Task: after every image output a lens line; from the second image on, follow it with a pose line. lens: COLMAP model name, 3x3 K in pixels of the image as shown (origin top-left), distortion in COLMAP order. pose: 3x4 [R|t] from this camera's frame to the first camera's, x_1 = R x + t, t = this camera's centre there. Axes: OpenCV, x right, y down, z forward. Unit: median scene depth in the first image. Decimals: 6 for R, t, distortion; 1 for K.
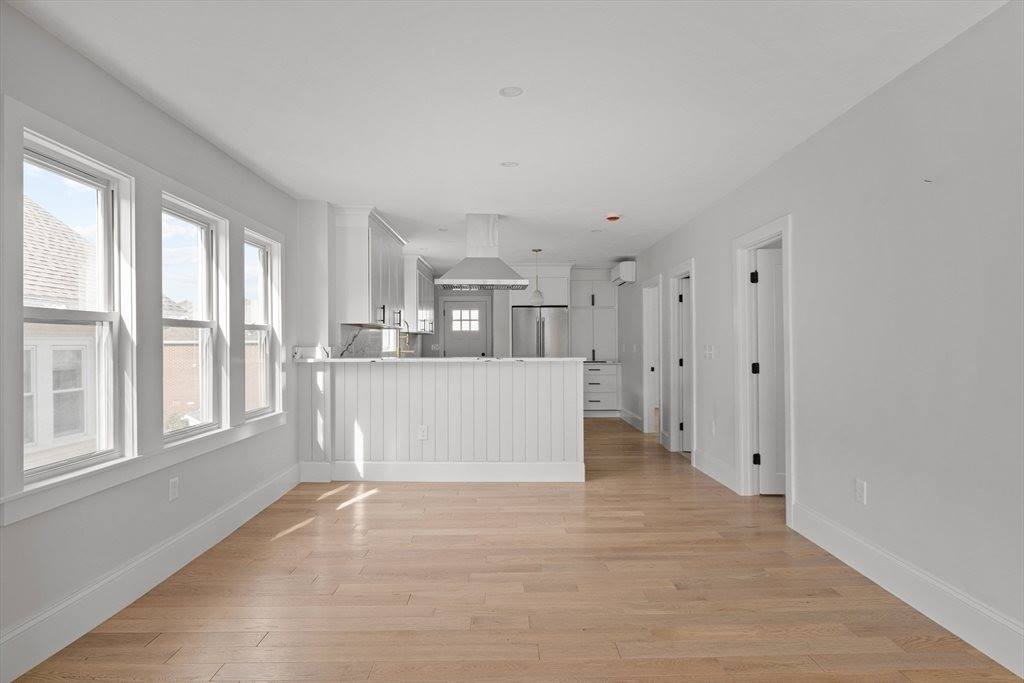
lens RADIAL K [[587.0, 0, 514.7], [0, 587.0, 338.7], [0, 0, 1]] dist [0.004452, -0.000747]
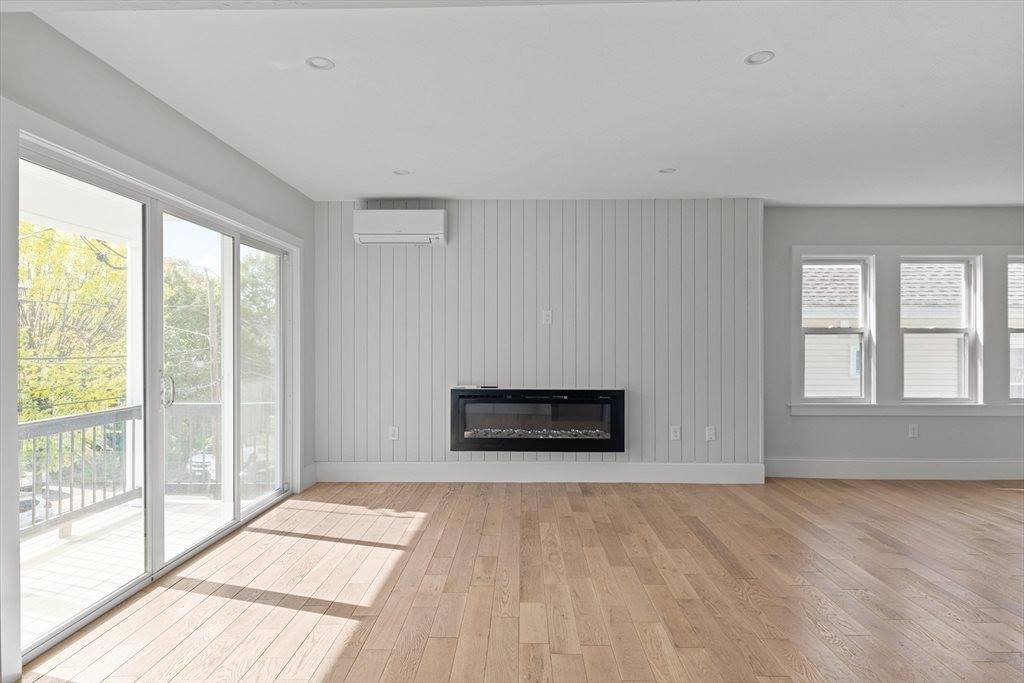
lens RADIAL K [[587.0, 0, 511.8], [0, 587.0, 347.4], [0, 0, 1]] dist [0.004452, -0.000747]
pose [[-0.040492, -0.007060, -0.999155, 1.287245], [0.005649, 0.999957, -0.007294, 0.028960], [0.999164, -0.005939, -0.040451, -0.071373]]
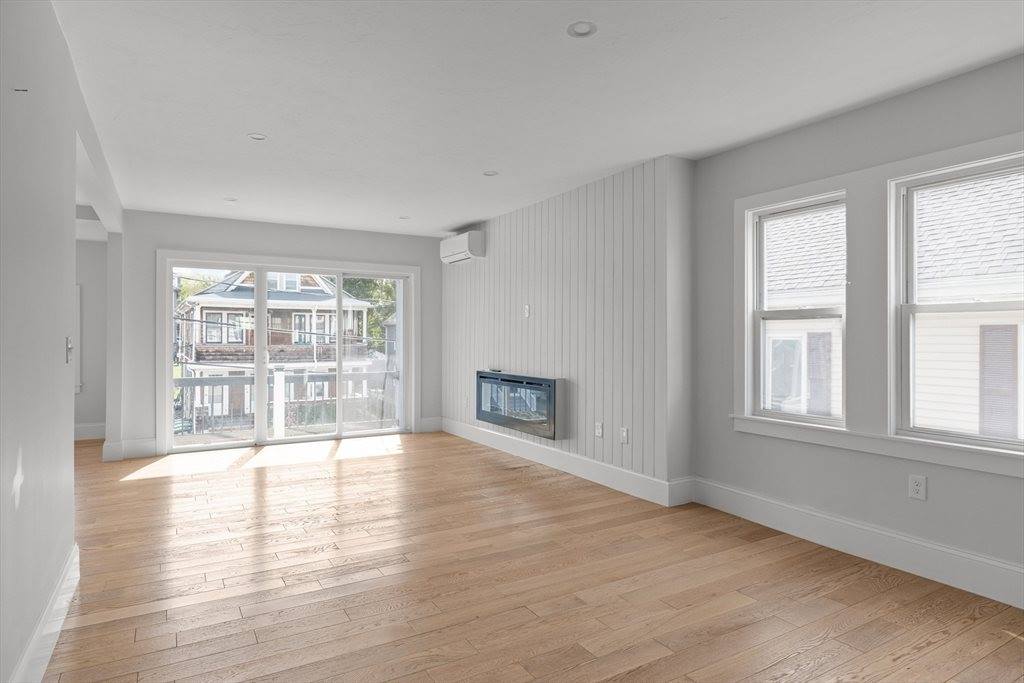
lens RADIAL K [[587.0, 0, 512.0], [0, 587.0, 342.4], [0, 0, 1]] dist [0.004452, -0.000747]
pose [[-0.872151, -0.002356, -0.489232, 0.500243], [-0.003344, 0.999994, 0.001146, 0.029755], [0.489226, 0.002636, -0.872153, 1.717389]]
